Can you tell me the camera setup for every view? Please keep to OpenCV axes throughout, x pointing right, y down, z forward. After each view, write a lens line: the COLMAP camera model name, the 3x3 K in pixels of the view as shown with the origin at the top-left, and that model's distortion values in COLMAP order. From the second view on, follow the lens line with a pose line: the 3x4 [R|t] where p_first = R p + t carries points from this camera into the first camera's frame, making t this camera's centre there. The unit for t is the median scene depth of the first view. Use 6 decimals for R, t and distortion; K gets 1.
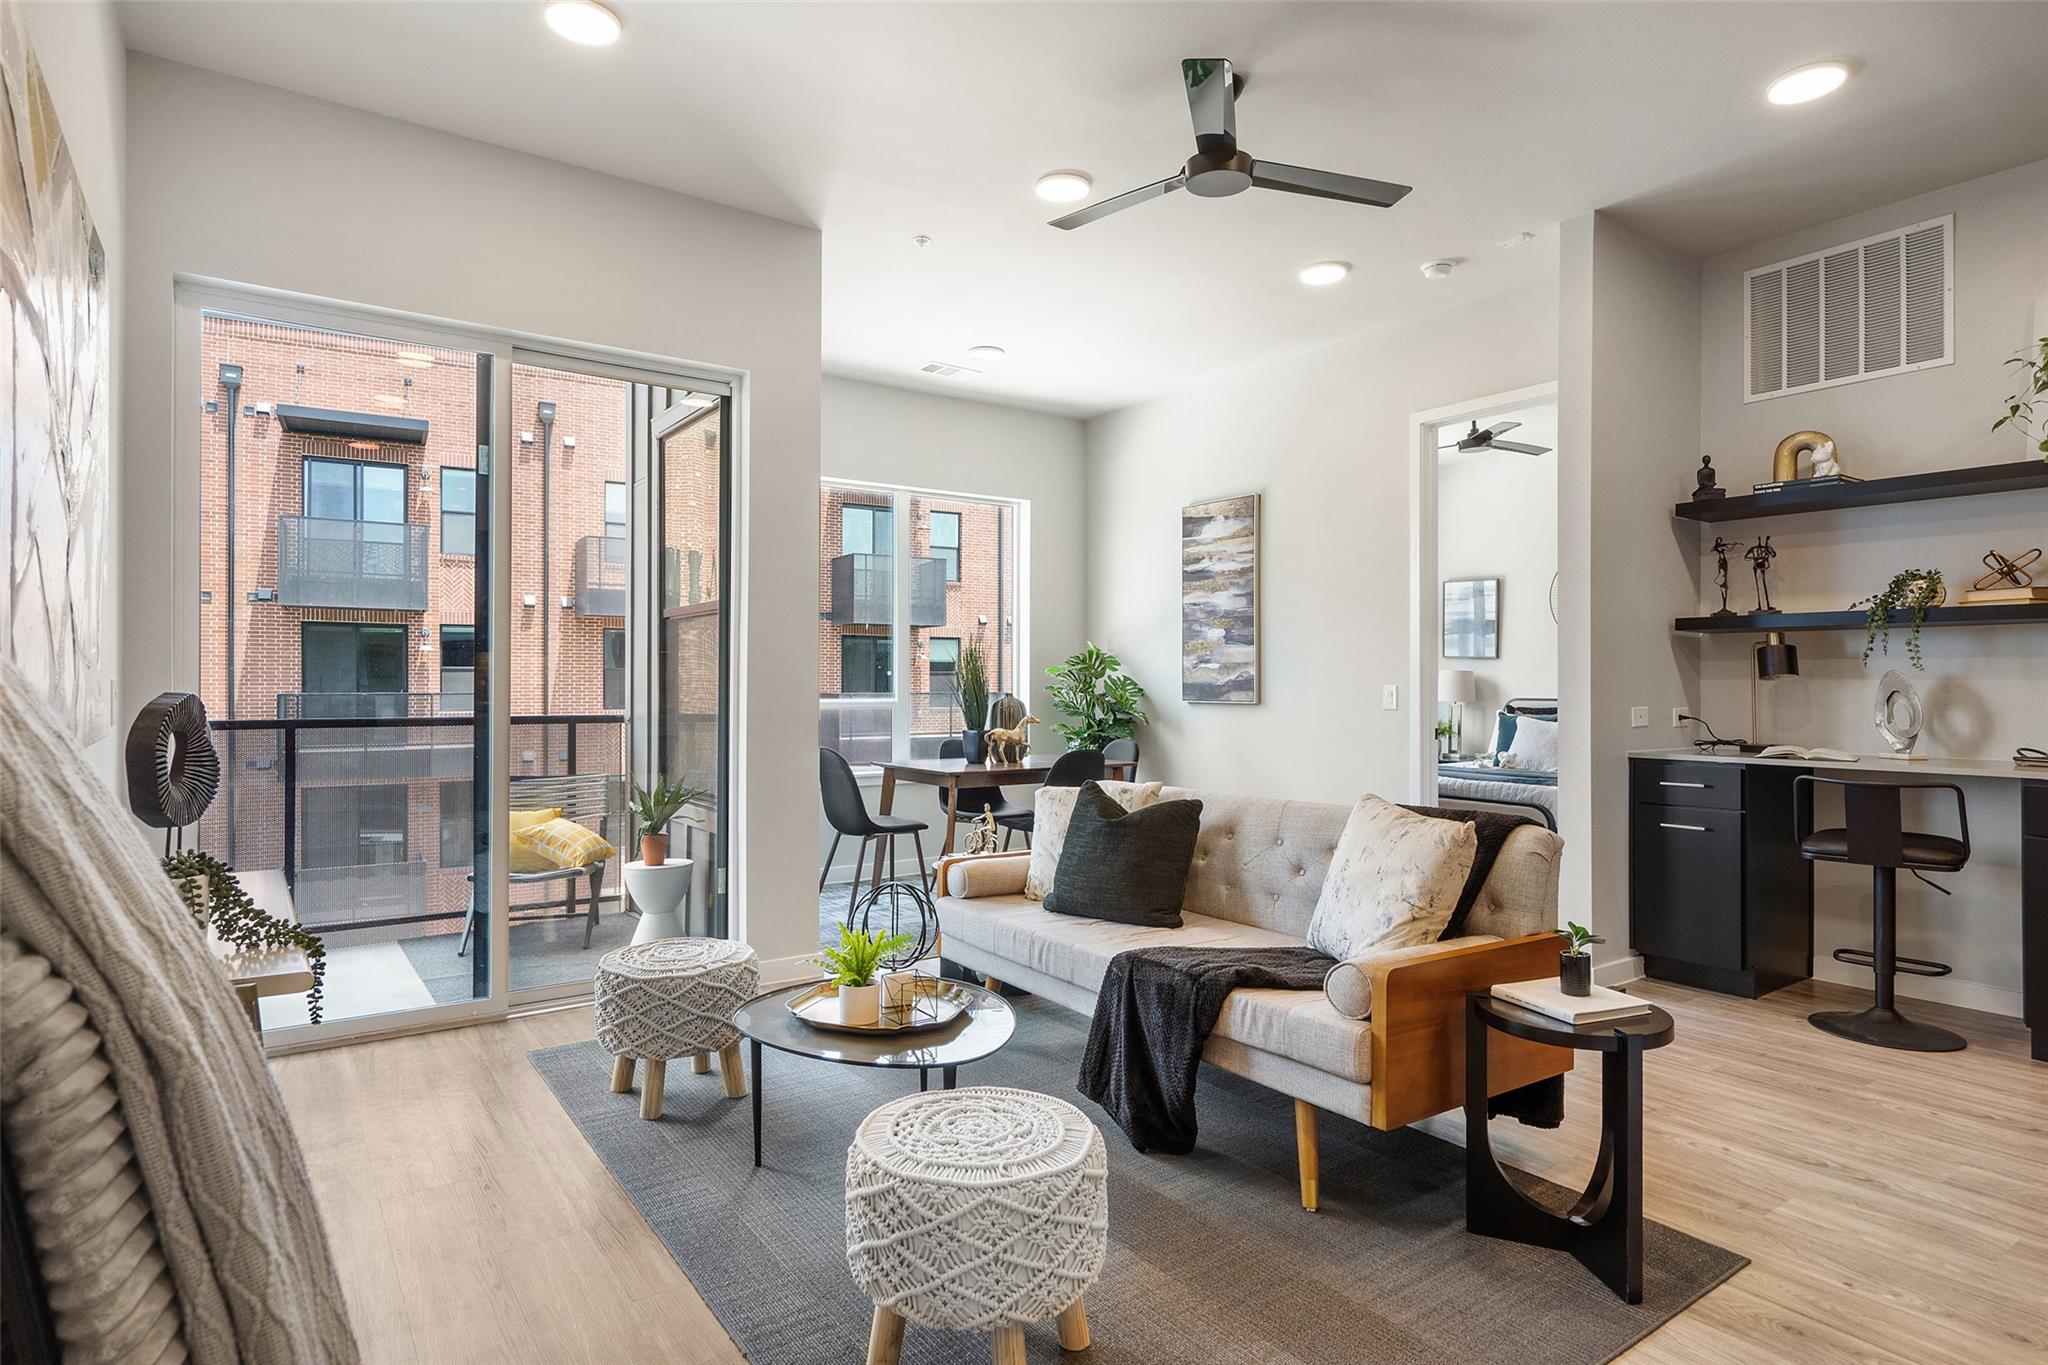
lens RADIAL K [[1084.5, 0, 1015.8], [0, 1084.5, 684.1], [0, 0, 1]] dist [0.001830, 0.002705]
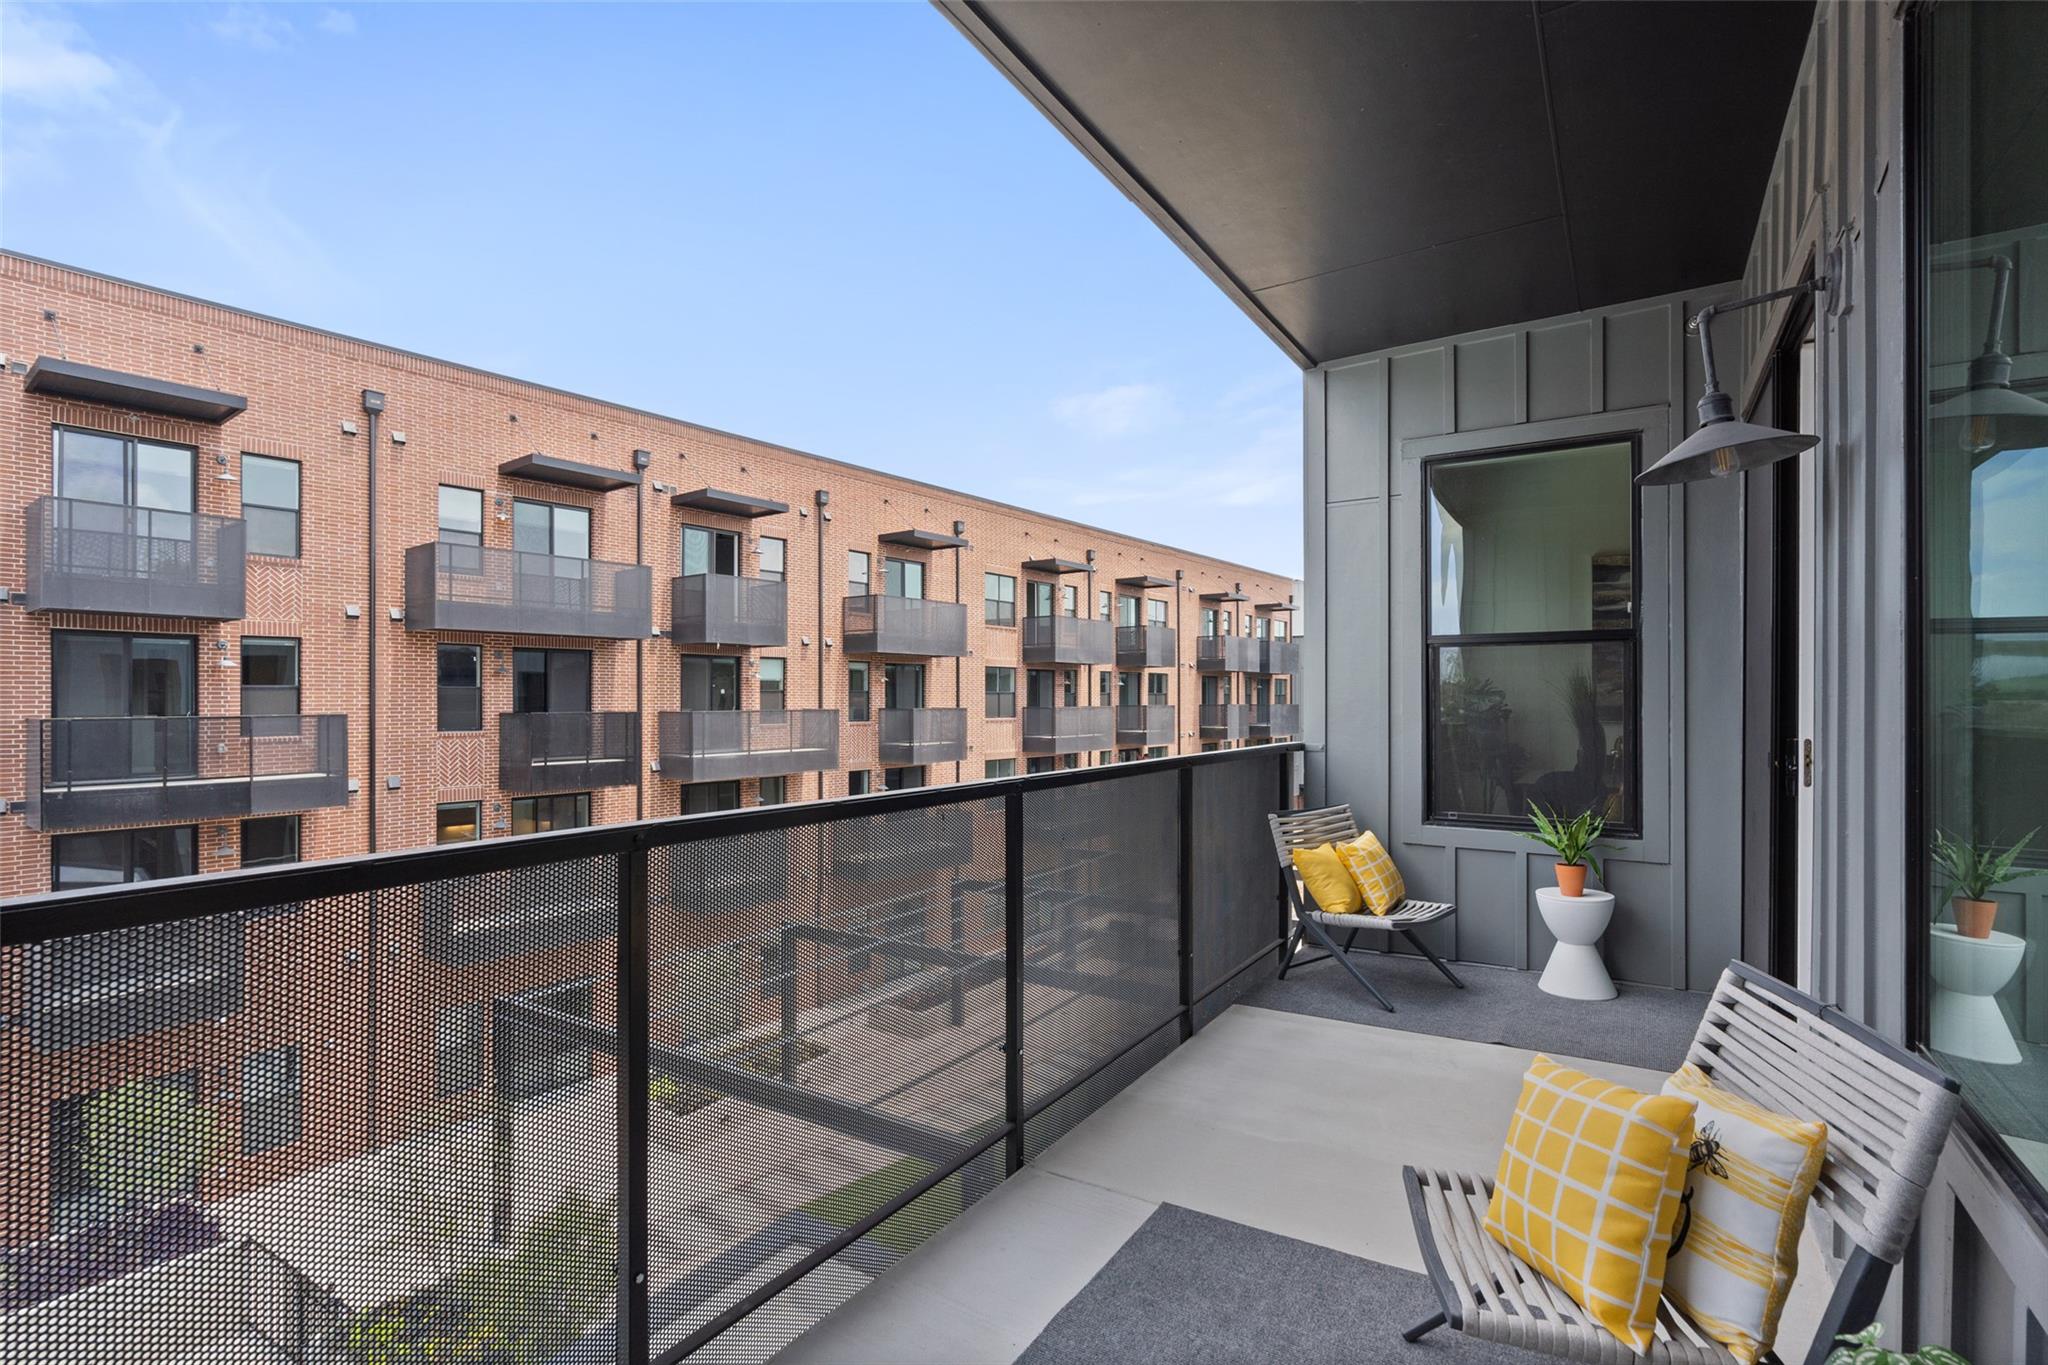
lens RADIAL K [[948.4, 0, 1014.4], [0, 948.4, 693.4], [0, 0, 1]] dist [-0.005564, 0.003048]
pose [[0.930642, -0.002123, 0.365926, -0.944557], [0.004006, 0.999982, -0.004386, -0.014797], [-0.365910, 0.005548, 0.930634, 0.327533]]
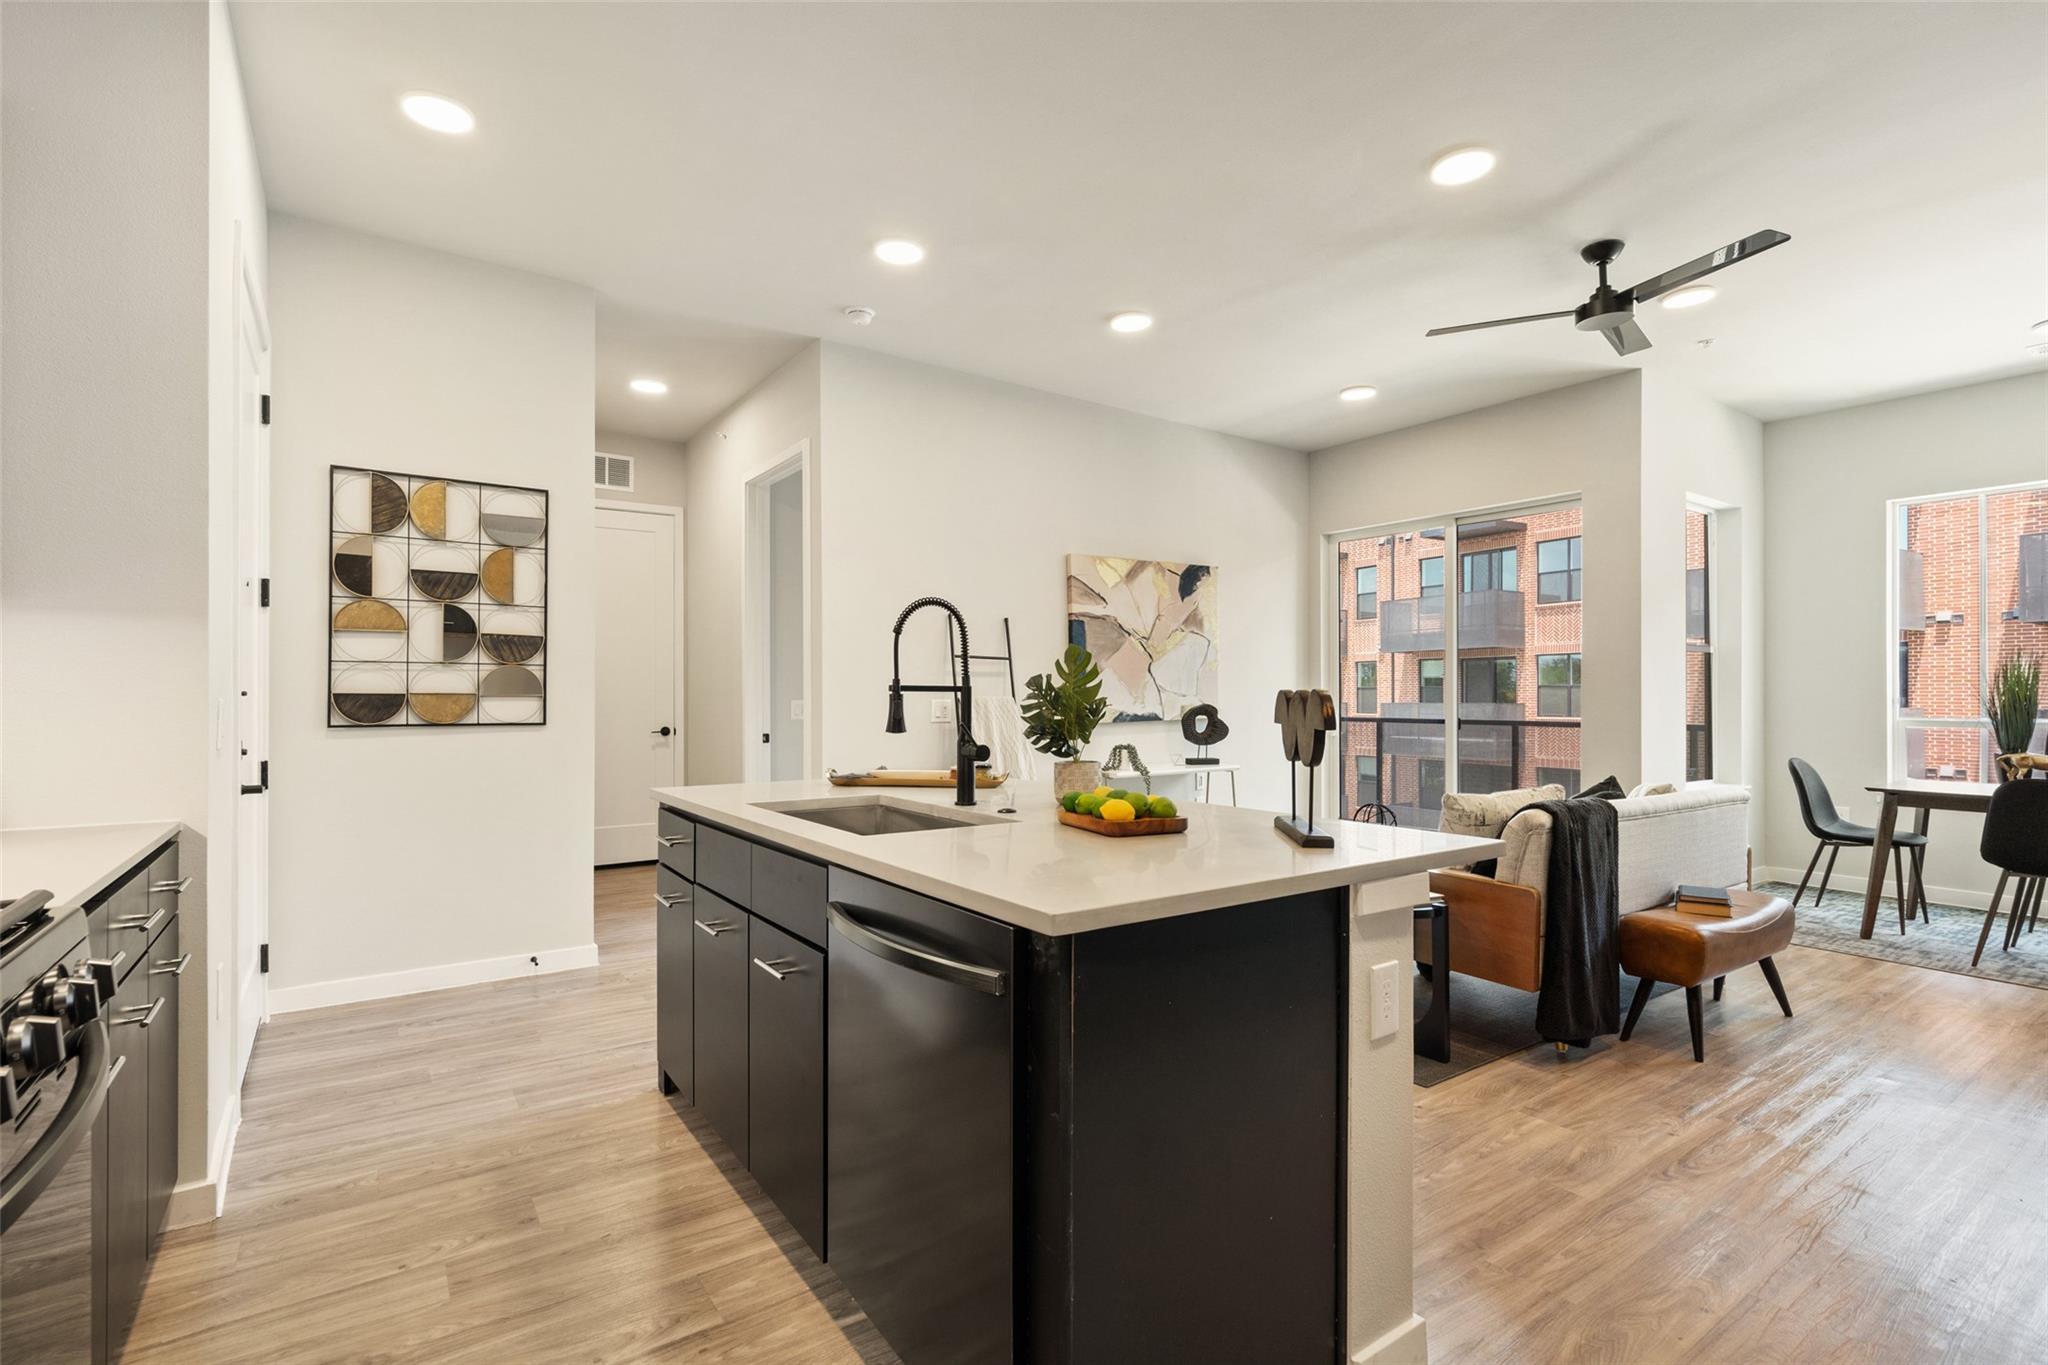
lens RADIAL K [[948.4, 0, 1012.7], [0, 948.4, 687.4], [0, 0, 1]] dist [-0.005564, 0.003048]
pose [[-0.007880, -0.010335, -0.999916, 0.781281], [-0.001401, 0.999946, -0.010324, -0.003578], [0.999968, 0.001320, -0.007894, 0.168888]]
